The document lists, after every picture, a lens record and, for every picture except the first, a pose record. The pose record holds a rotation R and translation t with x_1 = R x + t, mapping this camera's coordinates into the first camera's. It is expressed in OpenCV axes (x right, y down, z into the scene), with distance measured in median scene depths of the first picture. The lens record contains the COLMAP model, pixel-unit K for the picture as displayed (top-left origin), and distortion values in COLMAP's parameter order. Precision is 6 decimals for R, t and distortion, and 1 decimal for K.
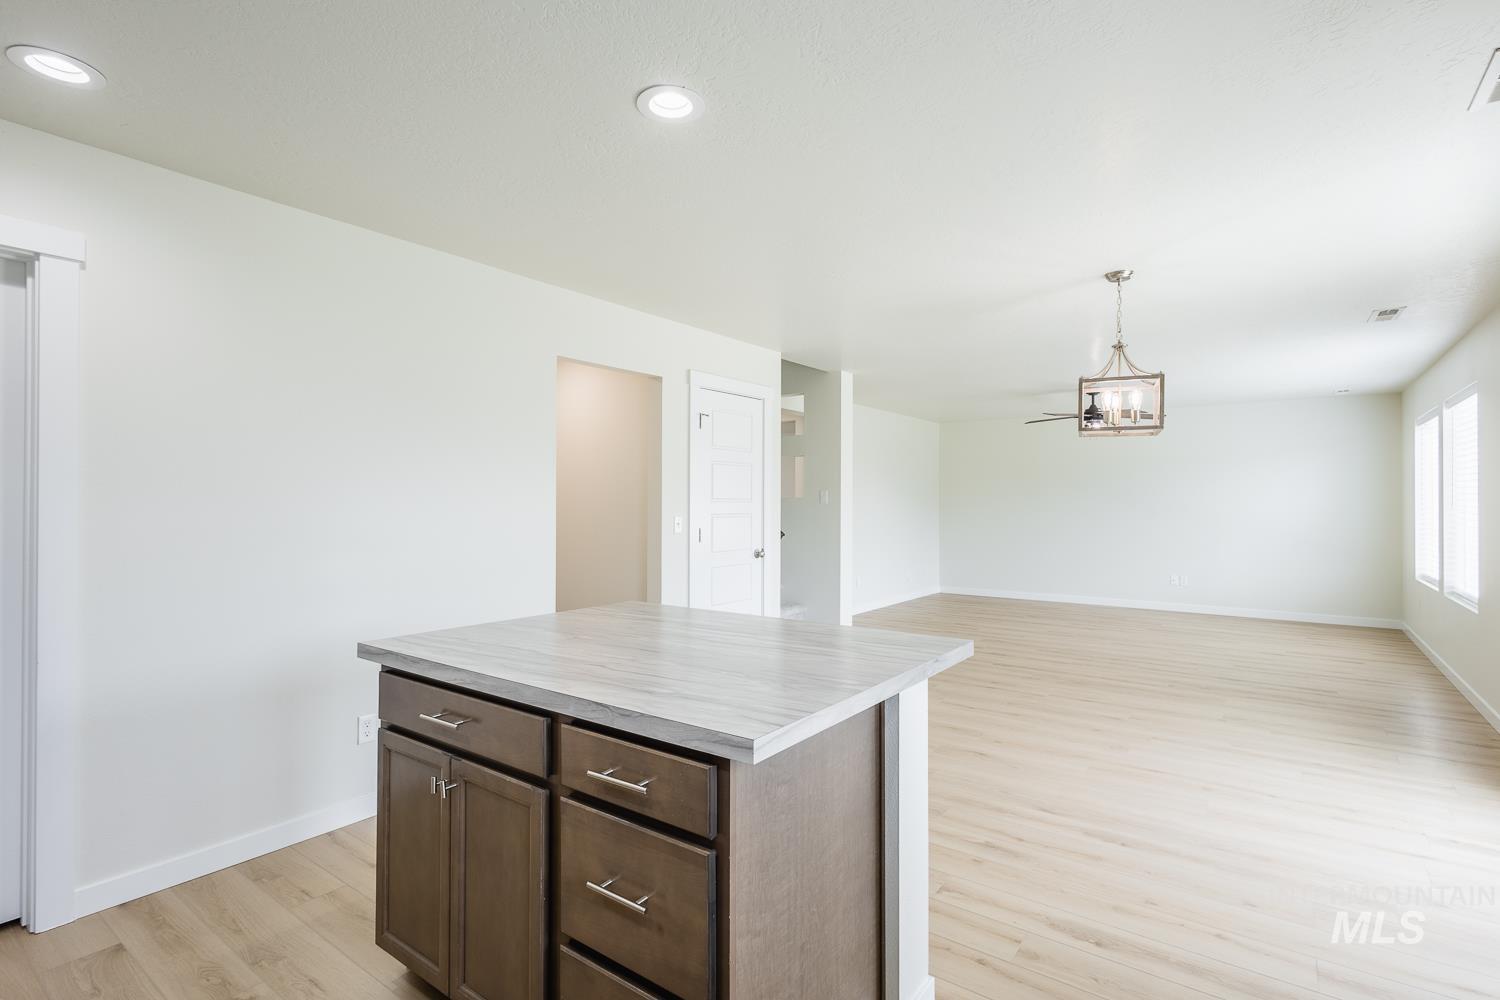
lens RADIAL K [[714.7, 0, 750.0], [0, 714.7, 500.0], [0, 0, 1]] dist [0.003414, 0.000275]
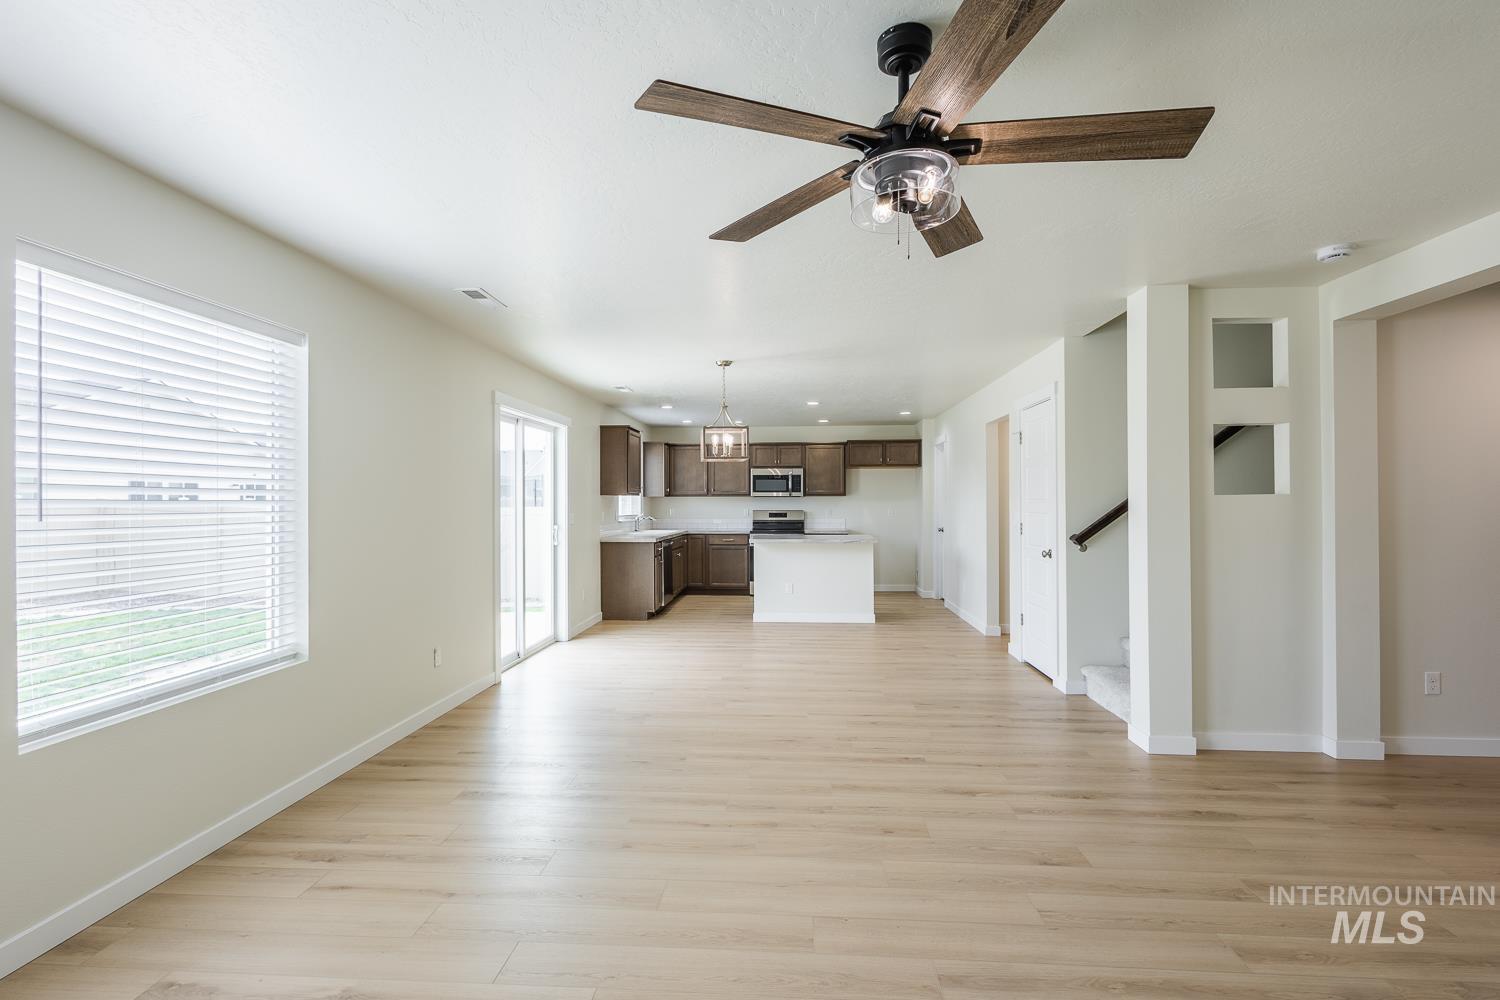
lens RADIAL K [[702.6, 0, 752.1], [0, 702.6, 497.3], [0, 0, 1]] dist [0.003319, 0.000193]
pose [[-0.845081, -0.002315, -0.534634, 2.084033], [0.003522, 0.999945, -0.009897, 0.010328], [0.534627, -0.010247, -0.845026, 3.767528]]
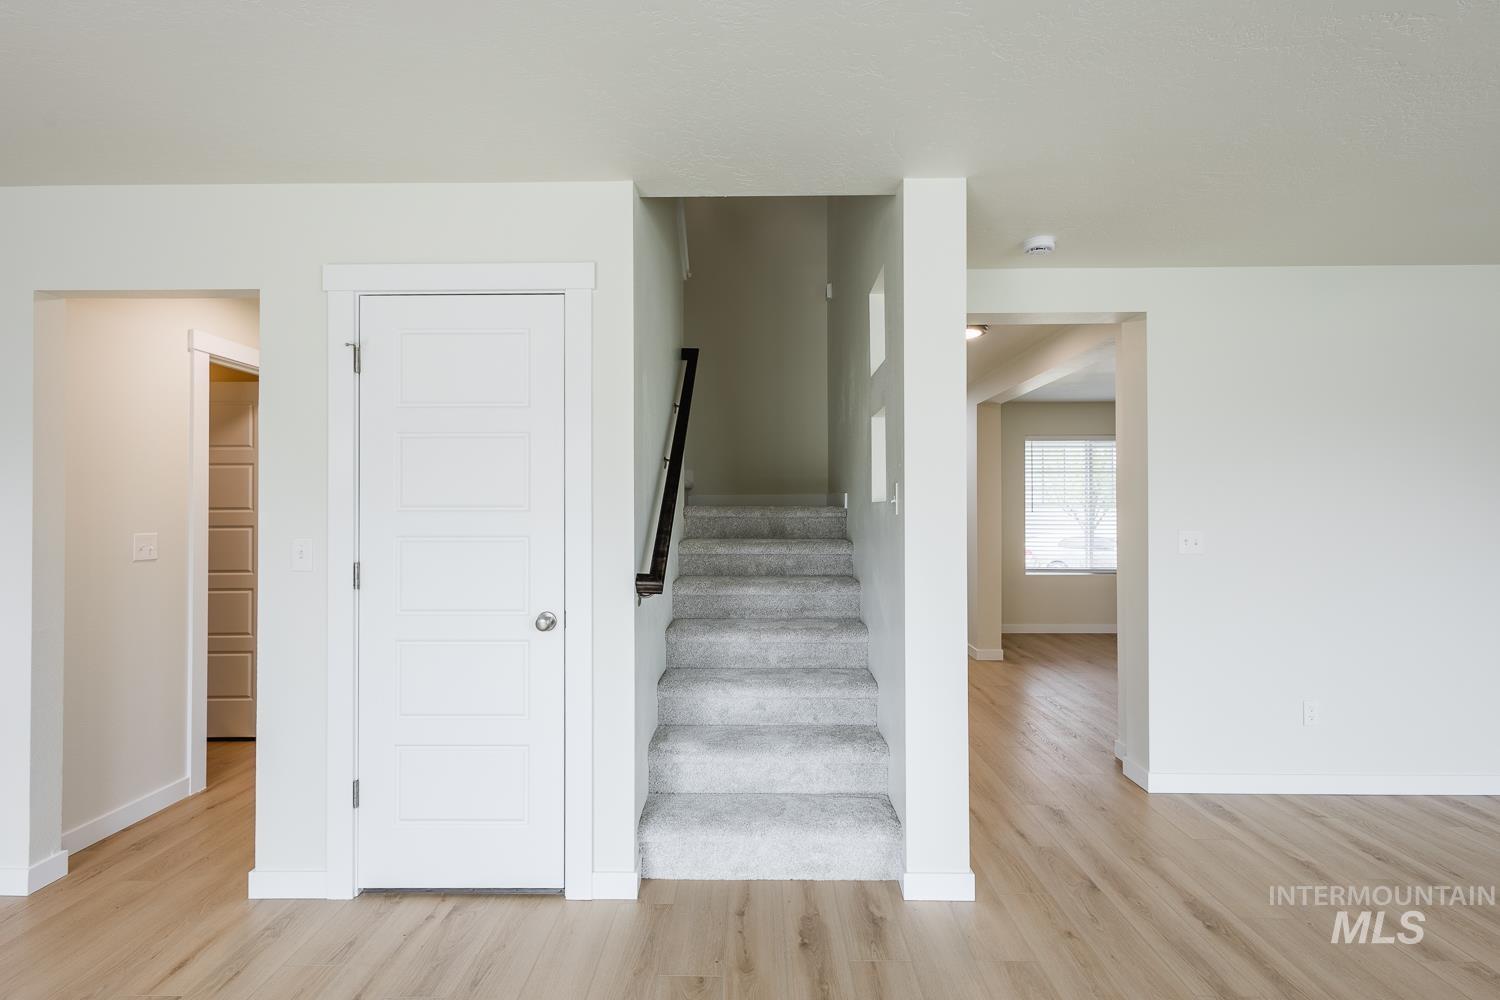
lens RADIAL K [[714.7, 0, 750.0], [0, 714.7, 500.0], [0, 0, 1]] dist [0.003414, 0.000275]
pose [[0.582892, -0.007198, -0.812518, 1.100722], [0.003373, 0.999974, -0.006438, -0.003907], [0.812542, 0.001012, 0.582901, 1.947090]]
